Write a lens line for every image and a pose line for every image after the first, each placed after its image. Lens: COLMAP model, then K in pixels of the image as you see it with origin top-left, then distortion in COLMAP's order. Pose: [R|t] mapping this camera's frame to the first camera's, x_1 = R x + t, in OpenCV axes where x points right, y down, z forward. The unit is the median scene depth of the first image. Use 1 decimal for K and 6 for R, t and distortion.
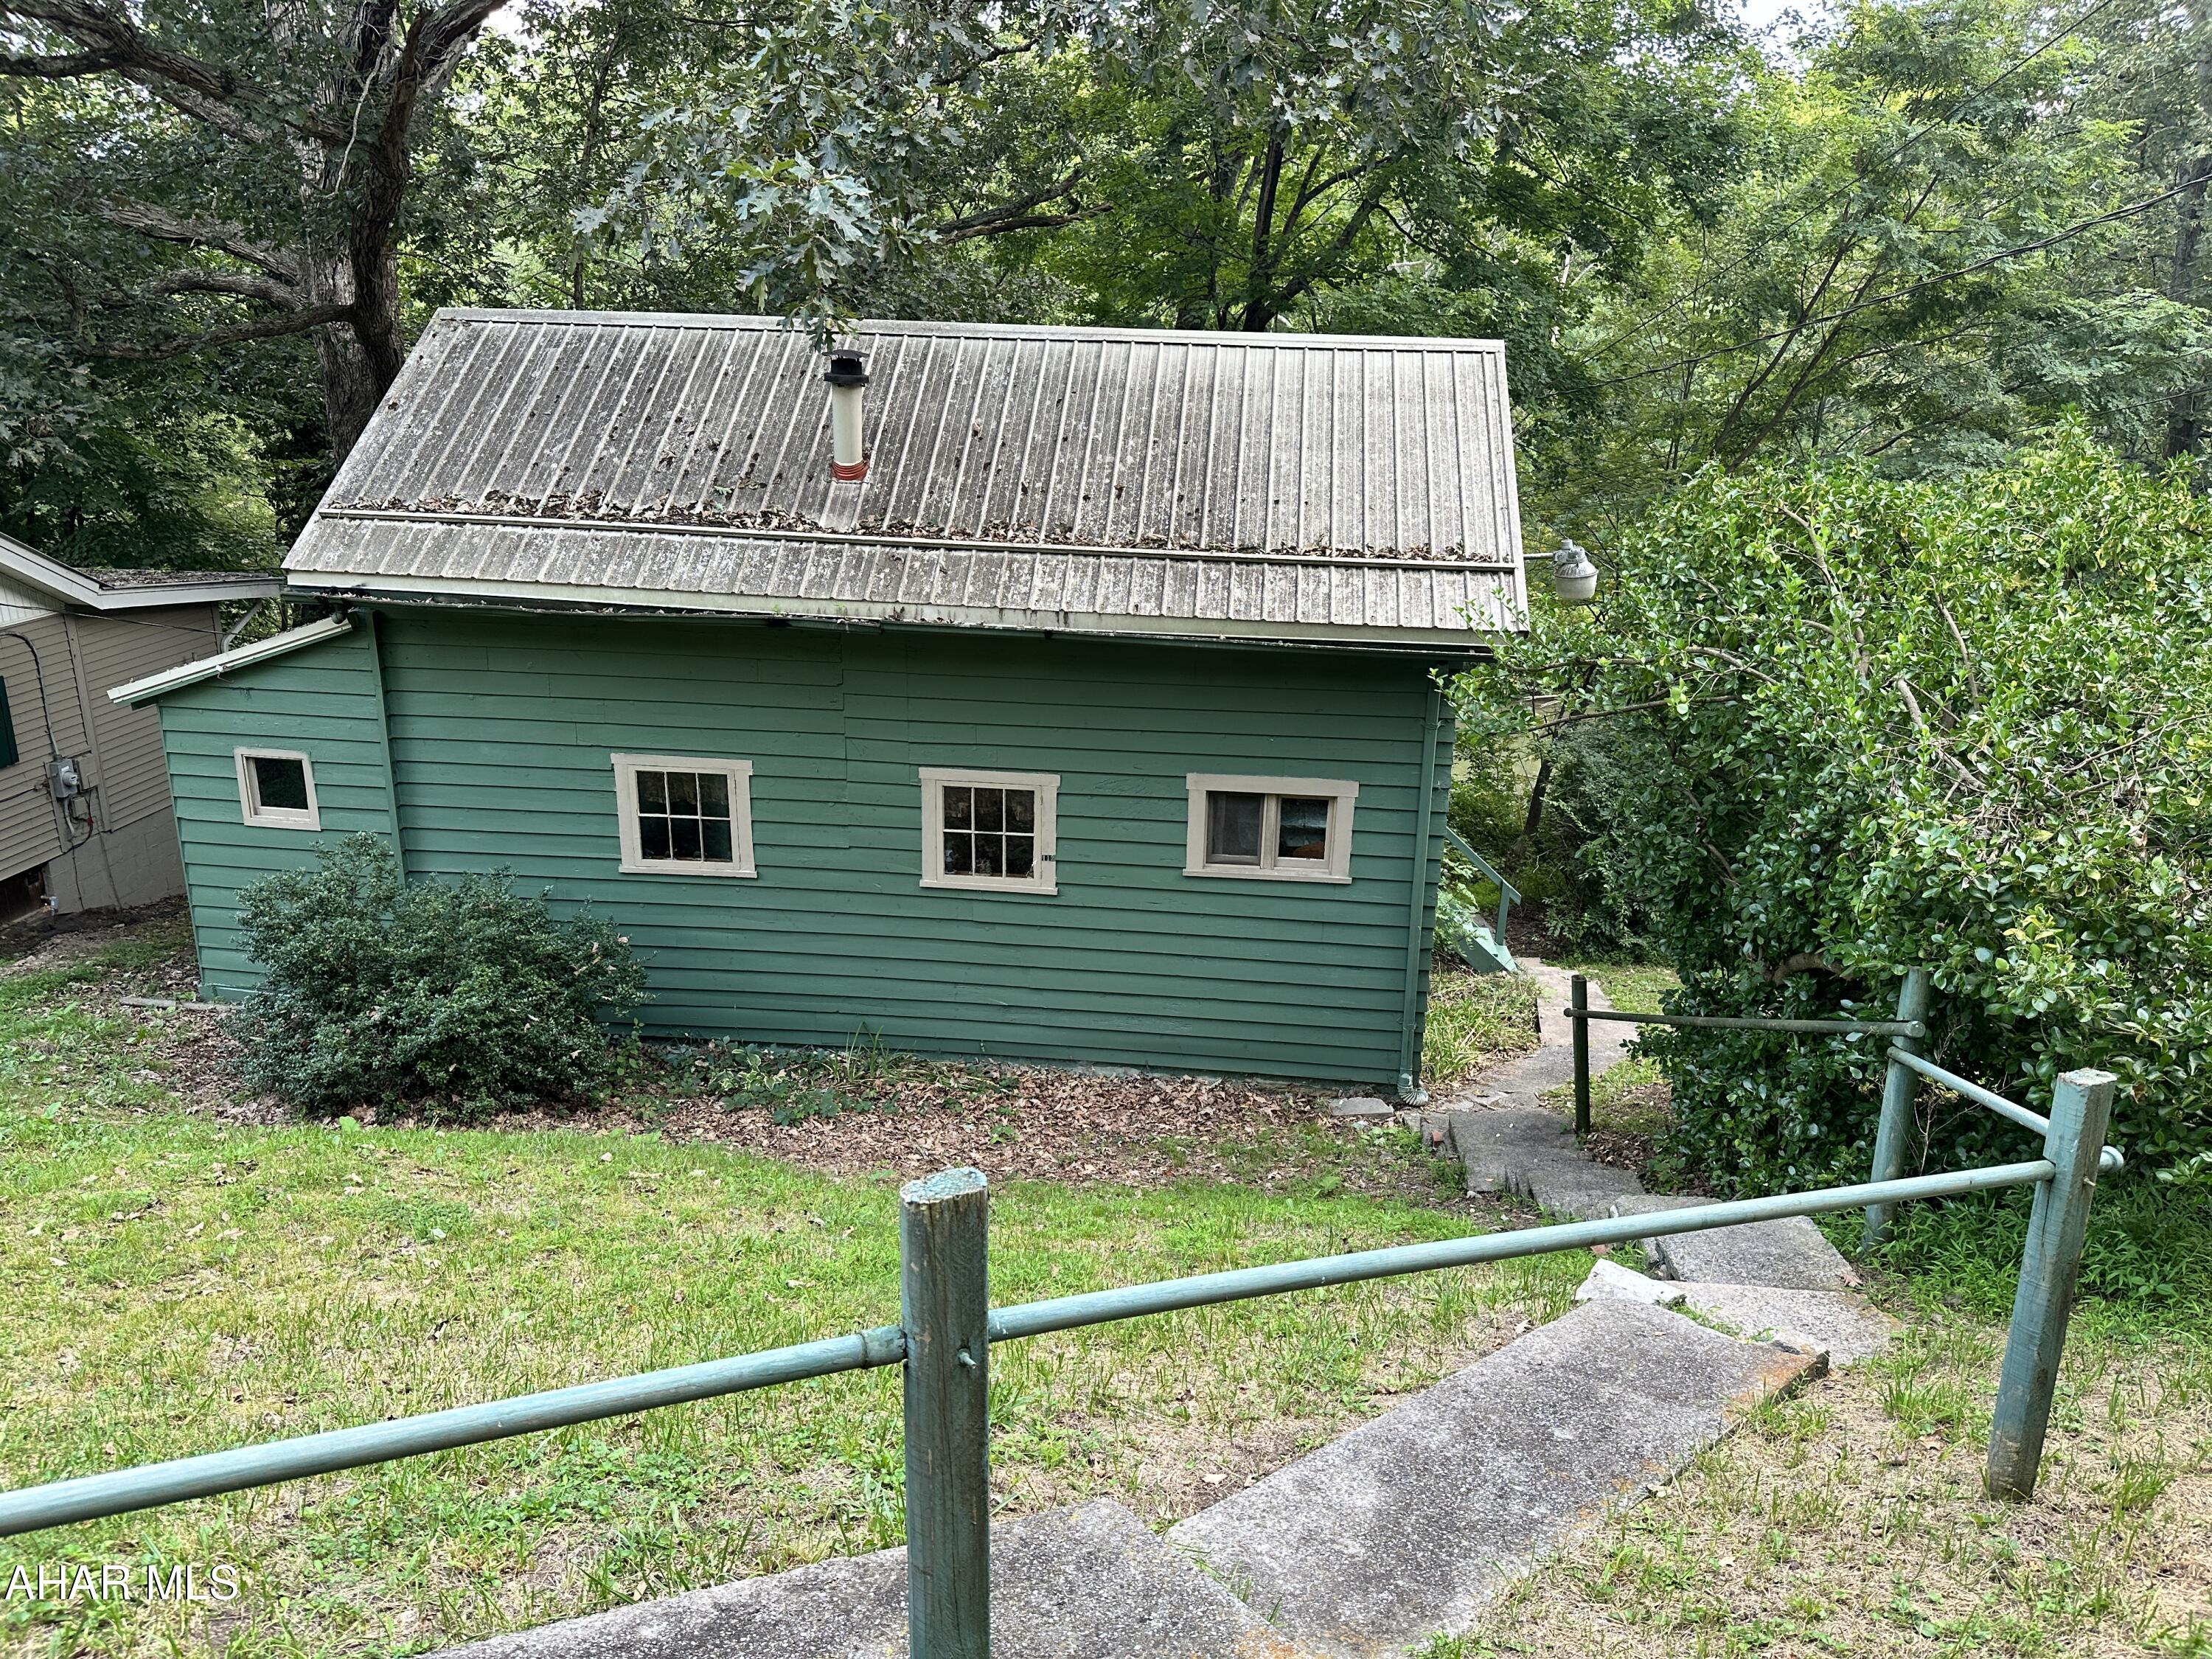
lens RADIAL K [[1518.7, 0, 1106.0], [0, 1518.7, 829.5], [0, 0, 1]] dist [0.107183, -0.199752]
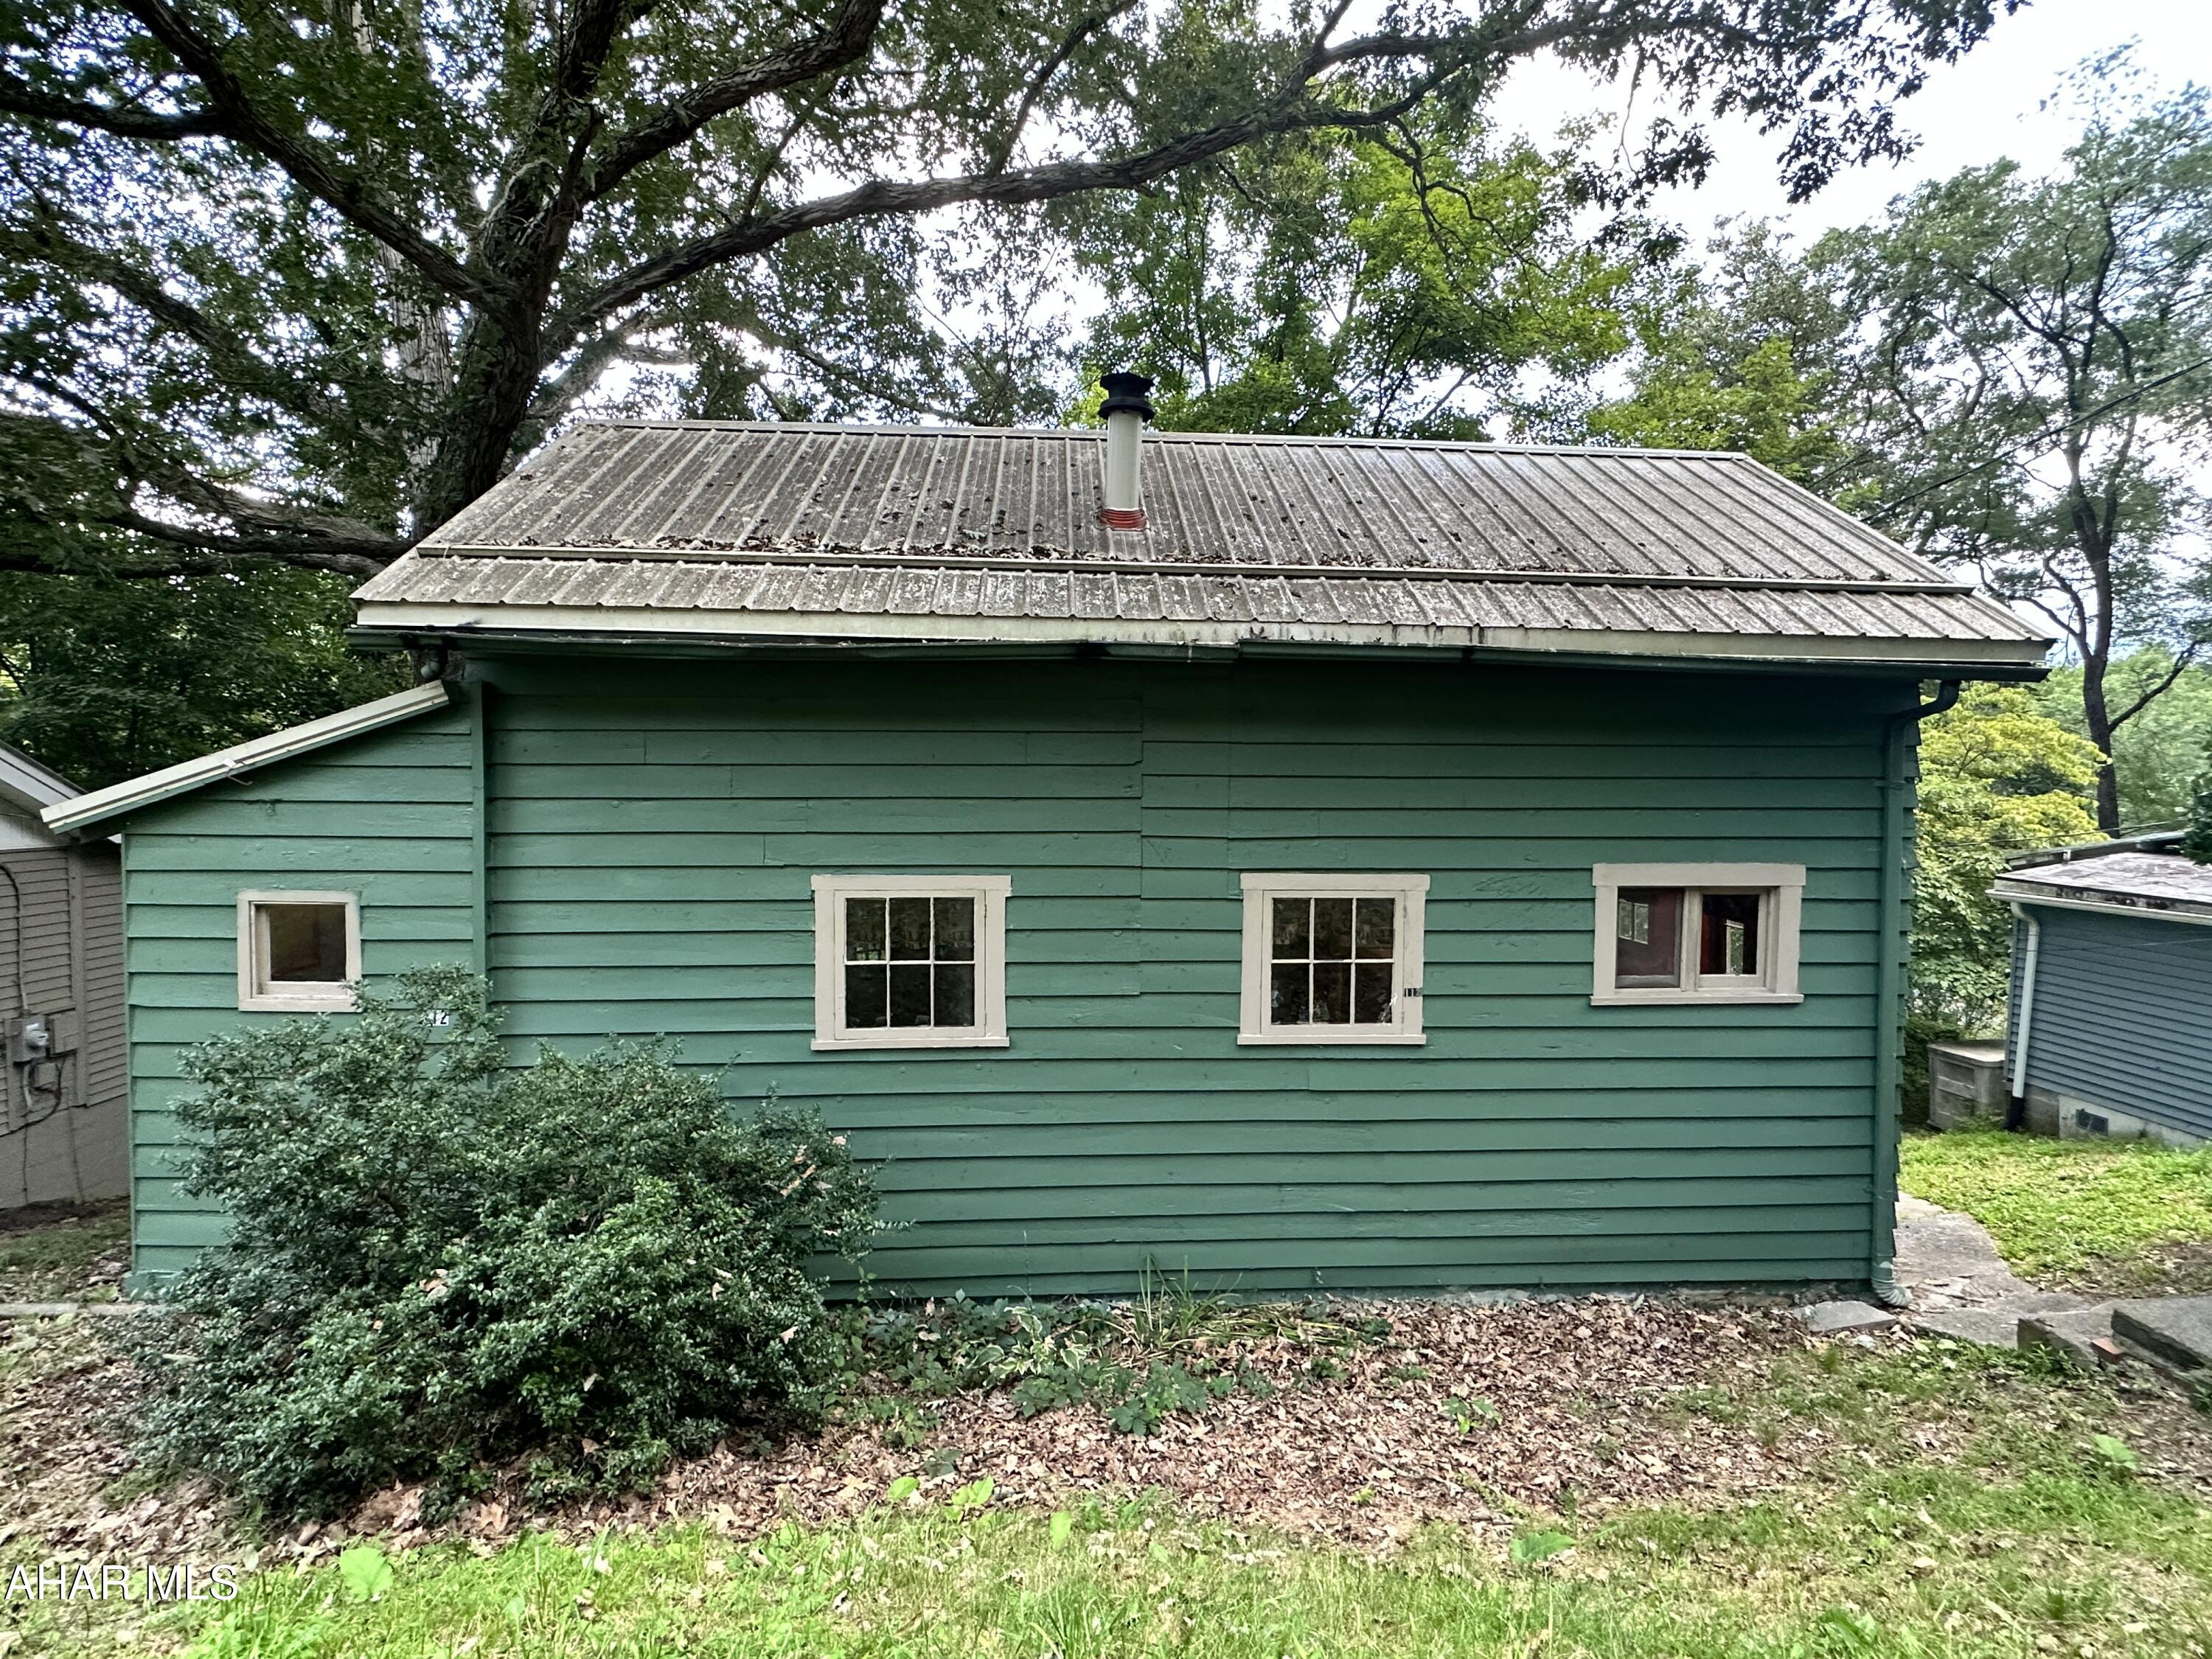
lens RADIAL K [[1054.2, 0, 1106.0], [0, 1054.2, 829.5], [0, 0, 1]] dist [-0.005478, 0.000844]
pose [[0.989843, -0.027033, 0.139571, -0.256890], [0.063934, 0.961520, -0.267192, 0.070511], [-0.126978, 0.273402, 0.953482, 0.511208]]
